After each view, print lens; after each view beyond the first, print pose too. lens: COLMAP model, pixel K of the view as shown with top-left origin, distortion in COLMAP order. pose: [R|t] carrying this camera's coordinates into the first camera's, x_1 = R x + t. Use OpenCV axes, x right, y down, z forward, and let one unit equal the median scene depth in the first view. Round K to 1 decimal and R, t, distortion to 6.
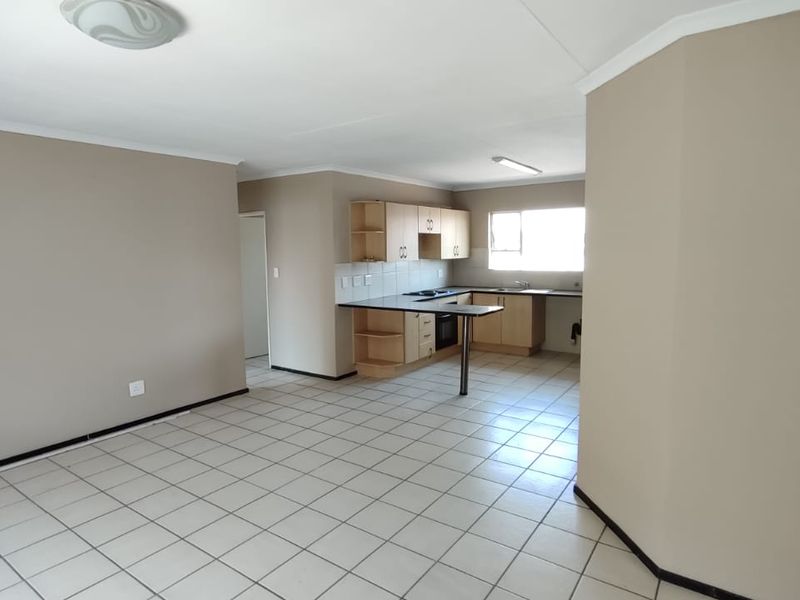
lens RADIAL K [[493.6, 0, 397.5], [0, 493.6, 296.0], [0, 0, 1]] dist [-0.002227, 0.001180]
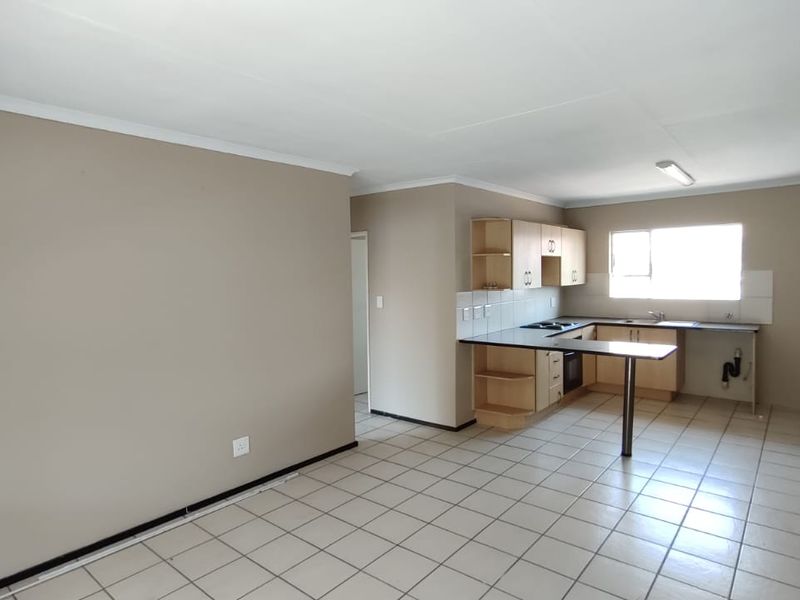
lens RADIAL K [[493.6, 0, 397.5], [0, 493.6, 296.0], [0, 0, 1]] dist [-0.002227, 0.001180]
pose [[0.997207, -0.000231, -0.074685, -0.152235], [-0.003558, 0.998713, -0.050595, -0.014463], [0.074600, 0.050719, 0.995923, 0.142739]]
